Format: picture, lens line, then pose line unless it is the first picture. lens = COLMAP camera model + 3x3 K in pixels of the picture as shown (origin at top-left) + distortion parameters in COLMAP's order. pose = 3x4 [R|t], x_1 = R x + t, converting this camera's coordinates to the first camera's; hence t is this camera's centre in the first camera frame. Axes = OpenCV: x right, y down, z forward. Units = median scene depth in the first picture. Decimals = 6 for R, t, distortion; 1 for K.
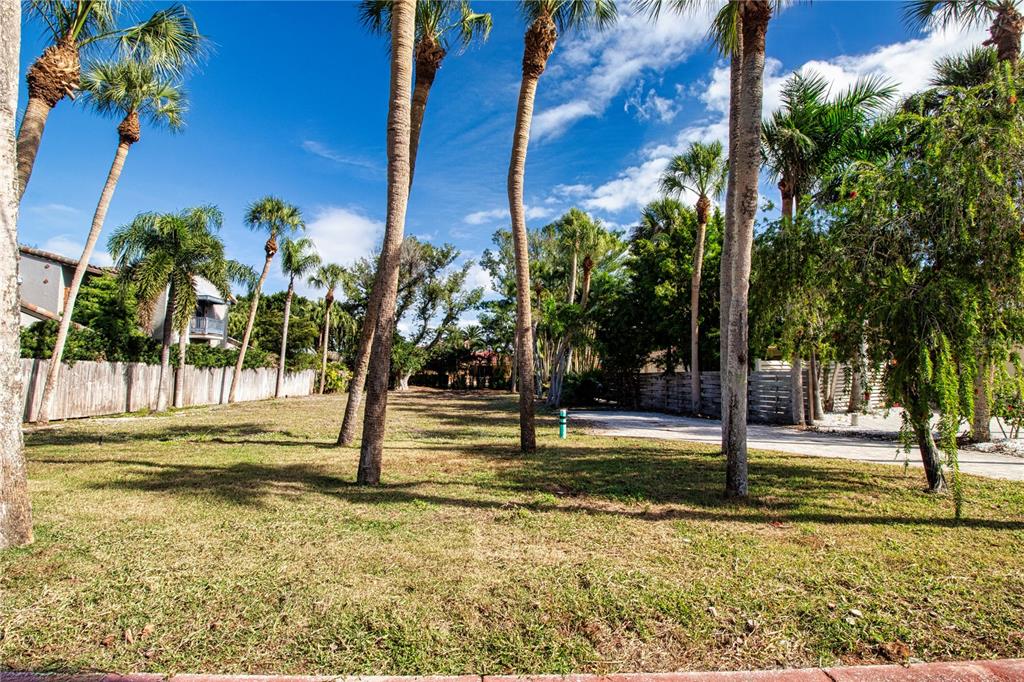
lens RADIAL K [[506.5, 0, 513.8], [0, 506.5, 334.6], [0, 0, 1]] dist [0.002267, -0.013887]
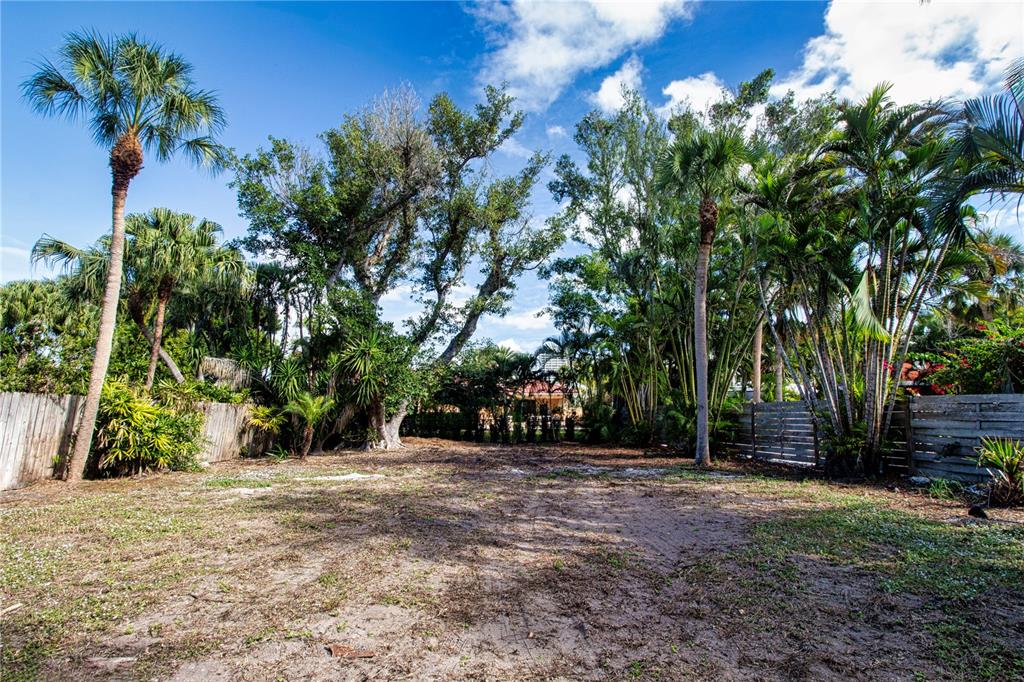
lens RADIAL K [[506.5, 0, 513.8], [0, 506.5, 334.6], [0, 0, 1]] dist [0.002267, -0.013887]
pose [[0.999600, -0.010291, -0.026340, -0.122787], [0.008246, 0.997029, -0.076580, 0.057289], [0.027050, 0.076333, 0.996715, 0.700697]]
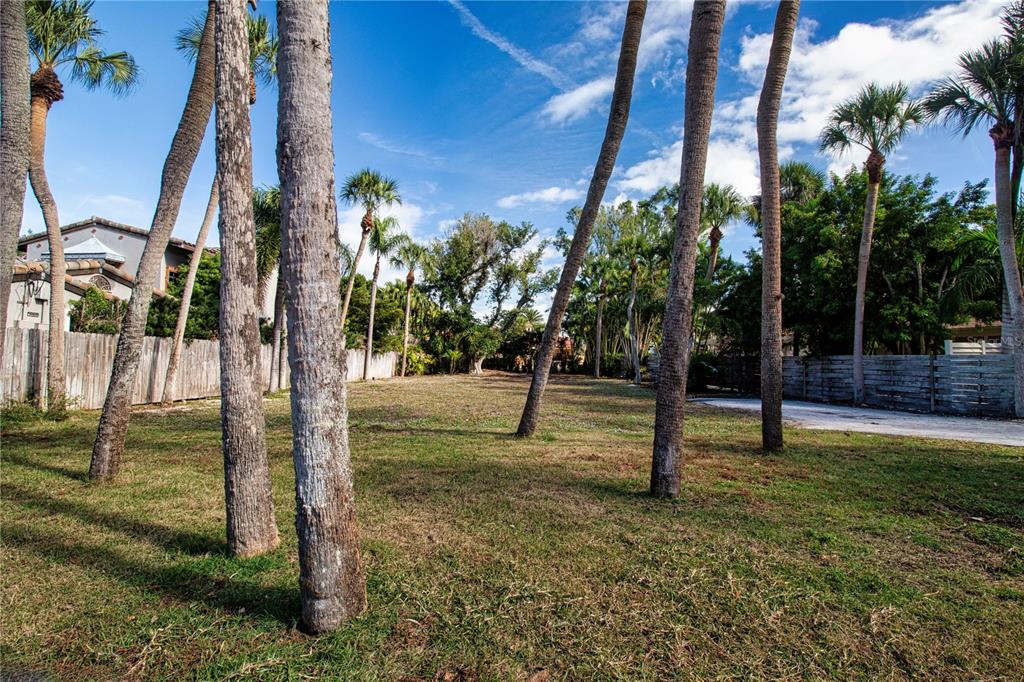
lens RADIAL K [[506.5, 0, 513.8], [0, 506.5, 334.6], [0, 0, 1]] dist [0.002267, -0.013887]
pose [[0.996129, 0.002980, -0.087855, -0.077394], [-0.000328, 0.999544, 0.030191, 0.005924], [0.087905, -0.030045, 0.995676, 0.041565]]
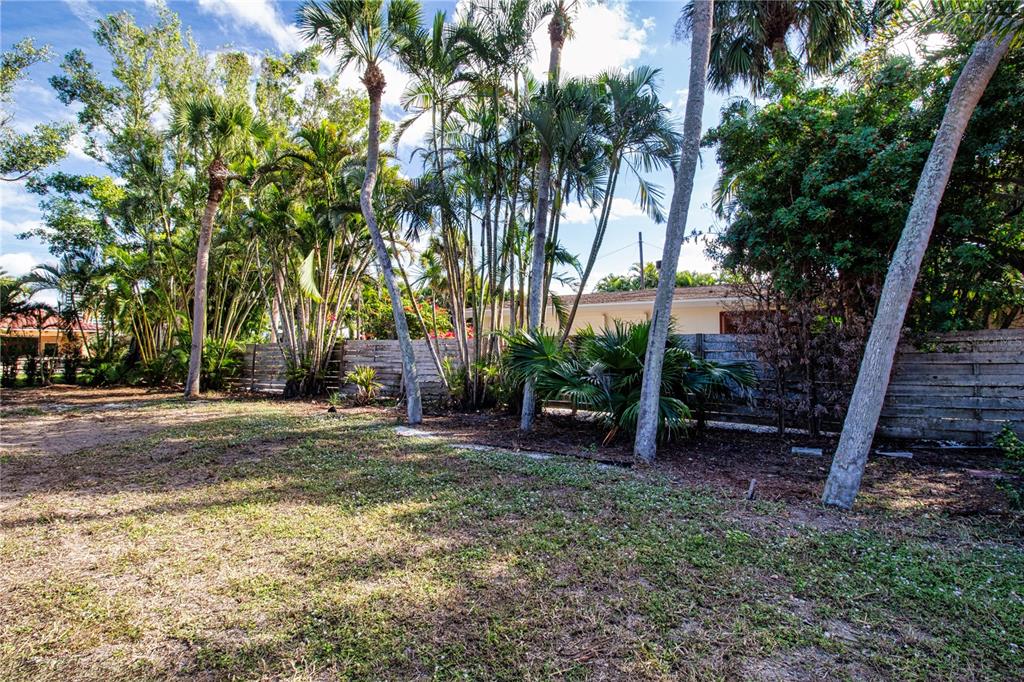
lens RADIAL K [[506.5, 0, 513.8], [0, 506.5, 334.6], [0, 0, 1]] dist [0.002267, -0.013887]
pose [[0.729127, 0.020362, 0.684075, -0.090861], [-0.047212, 0.998673, 0.020595, 0.052392], [-0.682748, -0.047313, 0.729121, 0.597063]]
